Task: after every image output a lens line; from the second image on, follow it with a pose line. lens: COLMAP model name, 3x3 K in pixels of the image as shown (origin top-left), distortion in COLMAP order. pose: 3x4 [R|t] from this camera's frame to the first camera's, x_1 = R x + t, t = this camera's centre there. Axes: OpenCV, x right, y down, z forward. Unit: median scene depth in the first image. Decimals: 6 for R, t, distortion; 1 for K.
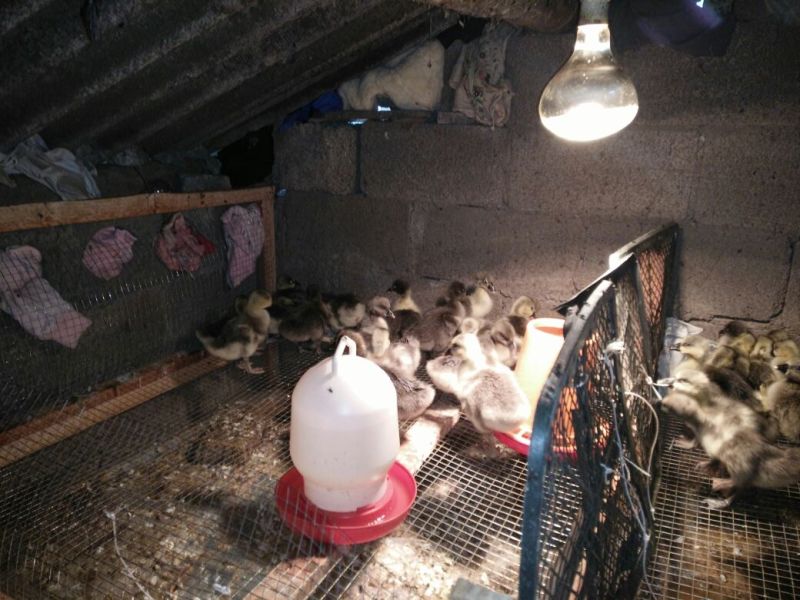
lens RADIAL K [[595.0, 0, 397.7], [0, 595.0, 306.0], [0, 0, 1]] dist [0.032766, -0.031659]
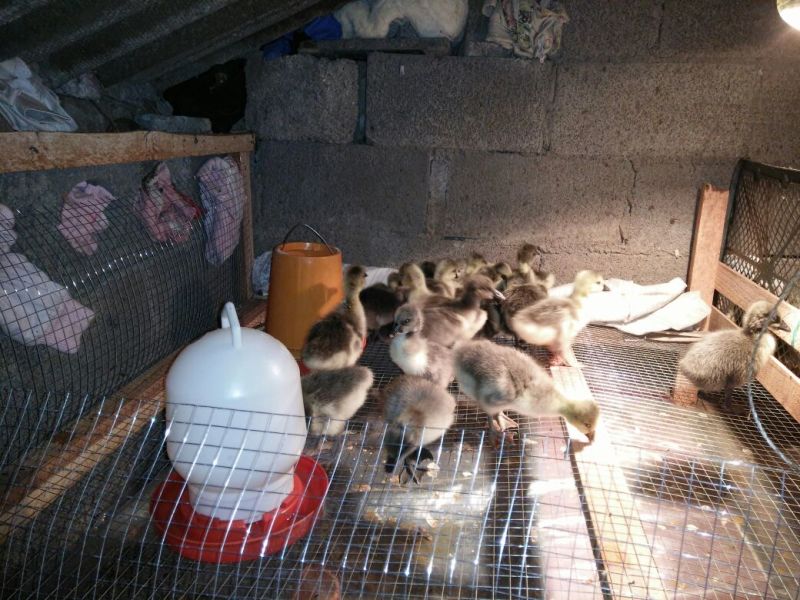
lens RADIAL K [[595.0, 0, 396.5], [0, 595.0, 298.2], [0, 0, 1]] dist [0.032766, -0.031659]
pose [[0.953066, -0.081749, 0.291518, -0.318251], [0.077701, 0.996652, 0.025456, 0.013730], [-0.292623, -0.001610, 0.956226, 0.207563]]
